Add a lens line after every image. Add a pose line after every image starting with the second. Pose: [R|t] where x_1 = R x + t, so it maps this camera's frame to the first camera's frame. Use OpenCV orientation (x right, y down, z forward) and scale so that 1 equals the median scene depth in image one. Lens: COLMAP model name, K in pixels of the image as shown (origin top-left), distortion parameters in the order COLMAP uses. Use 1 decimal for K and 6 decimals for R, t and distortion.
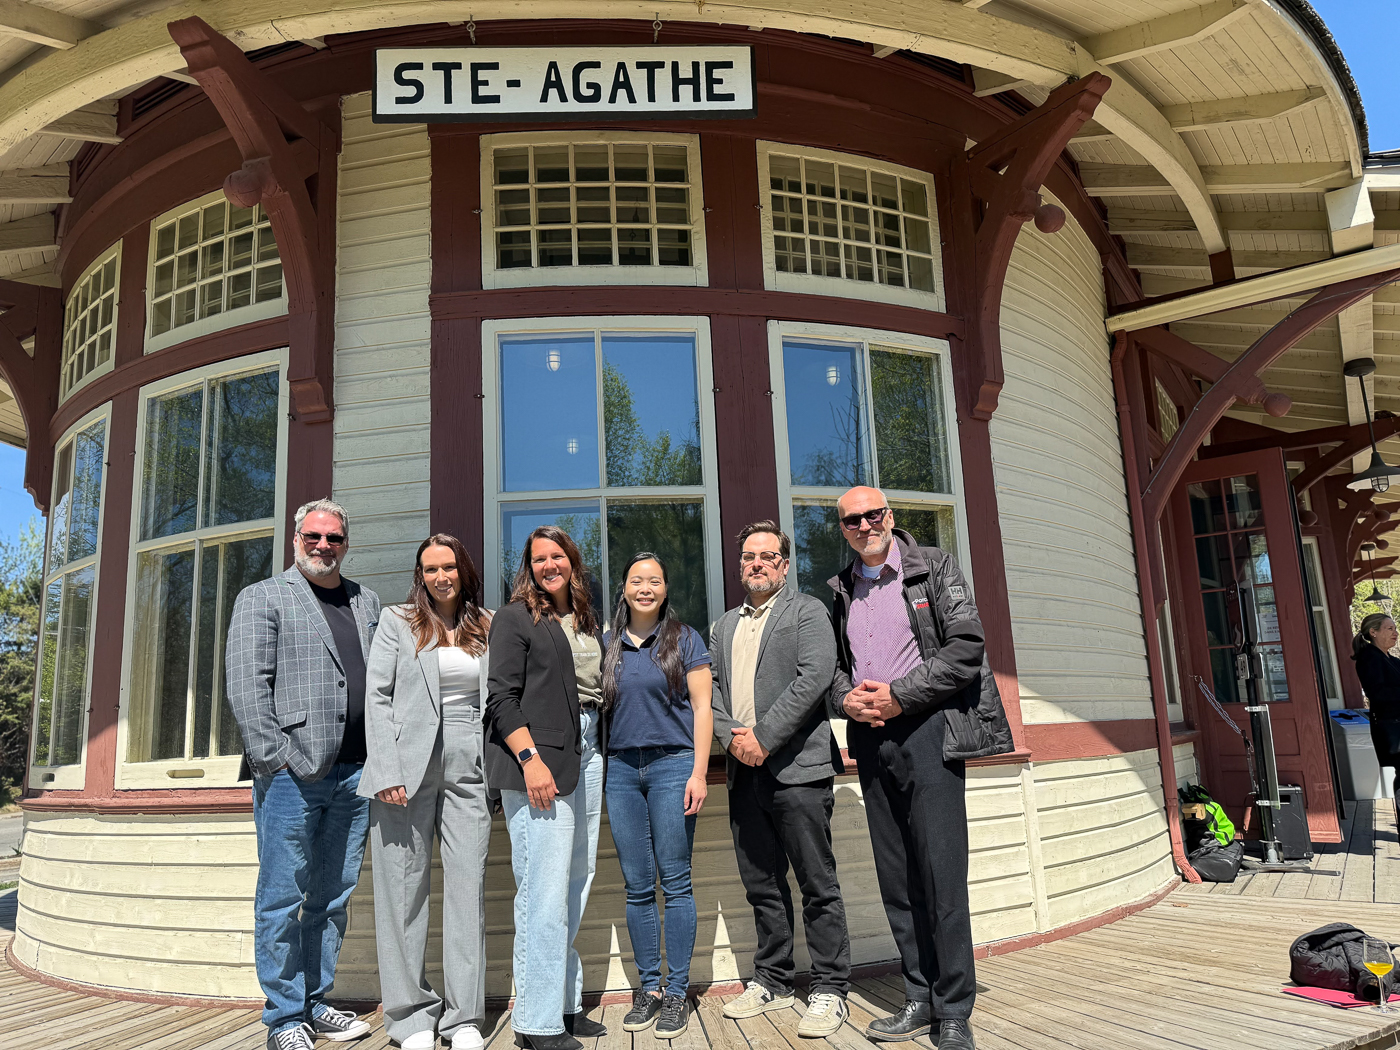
lens RADIAL K [[981.4, 0, 694.7], [0, 981.4, 536.2], [0, 0, 1]] dist [0.044082, -0.061309]
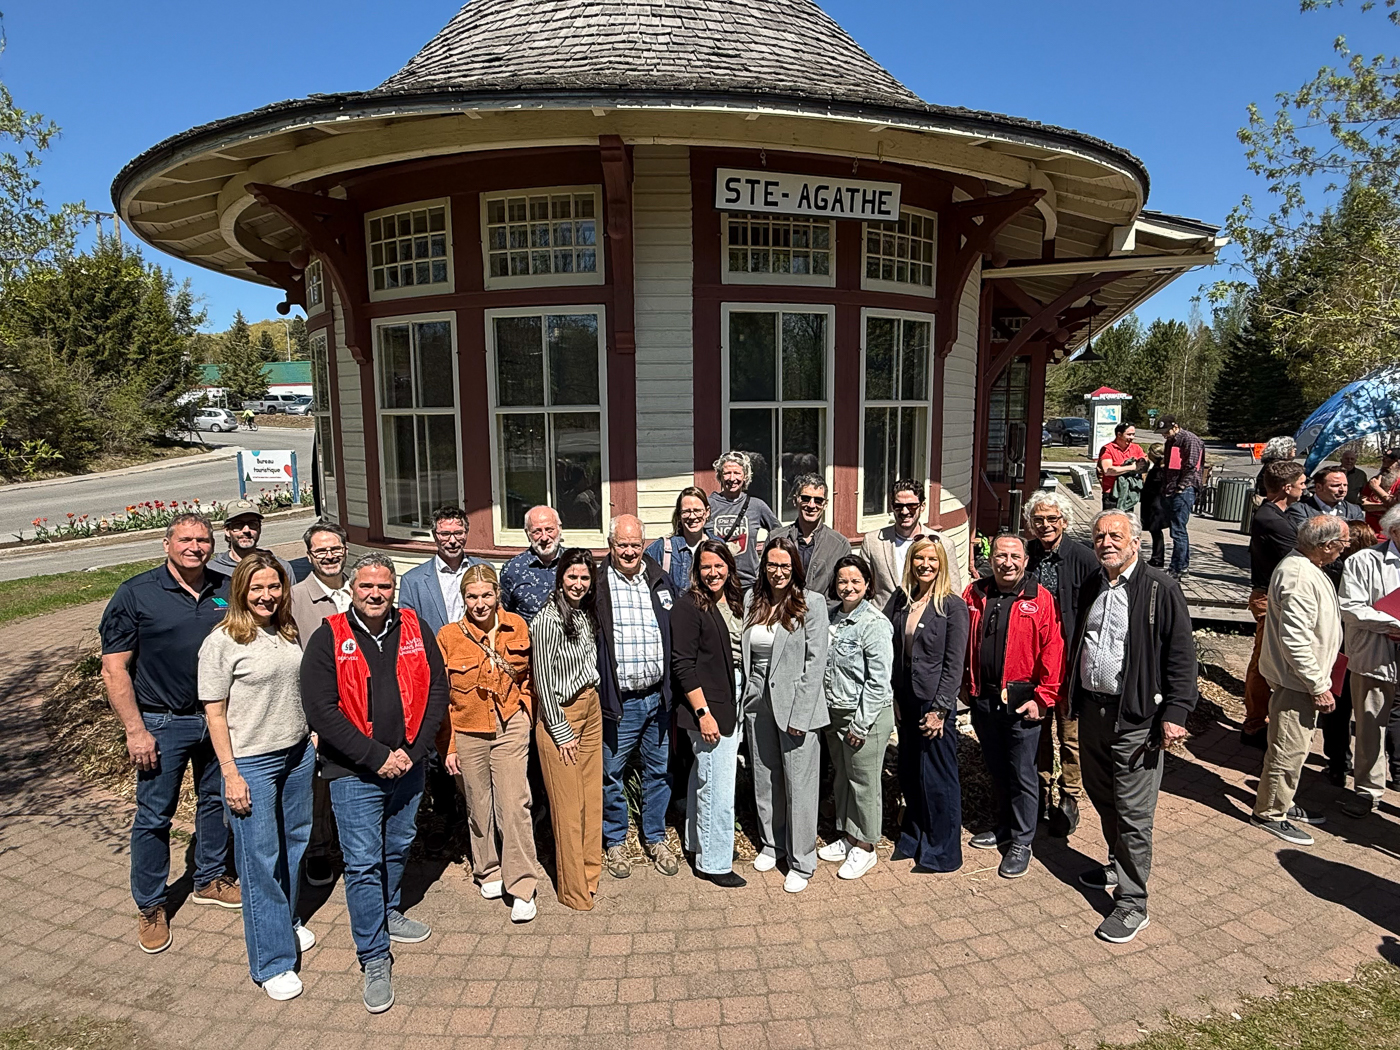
lens RADIAL K [[841.5, 0, 695.7], [0, 841.5, 527.8], [0, 0, 1]] dist [-0.002213, 0.003392]
pose [[0.964656, 0.000128, 0.263513, -0.751200], [-0.081845, 0.950690, 0.299150, -0.320059], [-0.250480, -0.310144, 0.917099, -0.587730]]
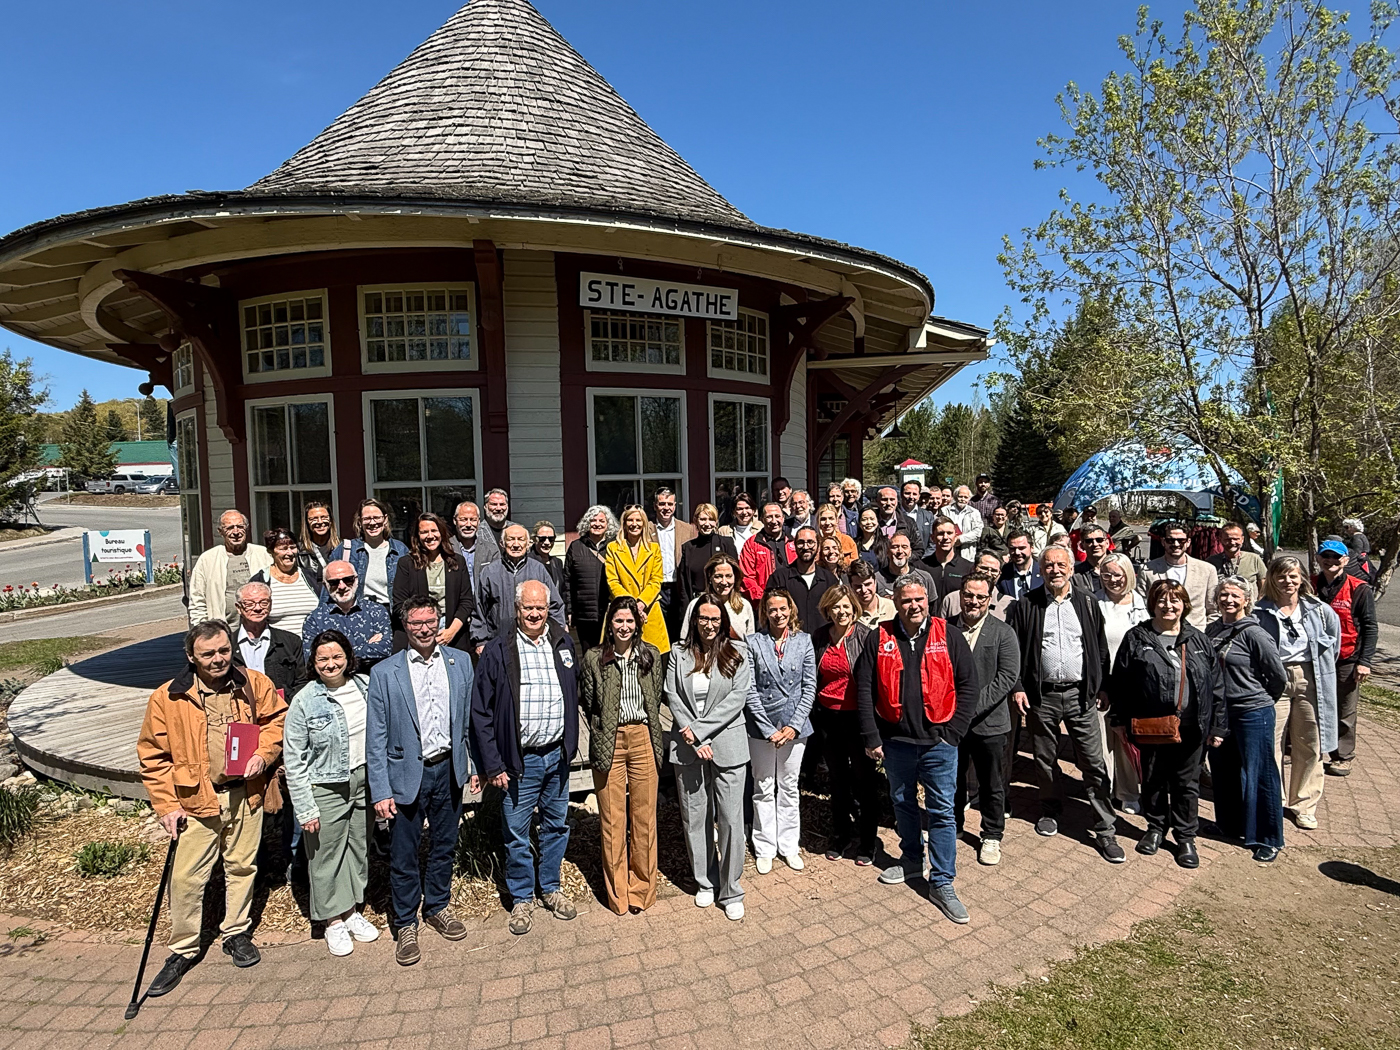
lens RADIAL K [[773.1, 0, 699.3], [0, 773.1, 525.3], [0, 0, 1]] dist [-0.000391, 0.001900]
pose [[0.902277, -0.000491, 0.431156, -0.778636], [-0.096148, 0.974589, 0.202318, -0.322734], [-0.420299, -0.224001, 0.879302, -0.620917]]
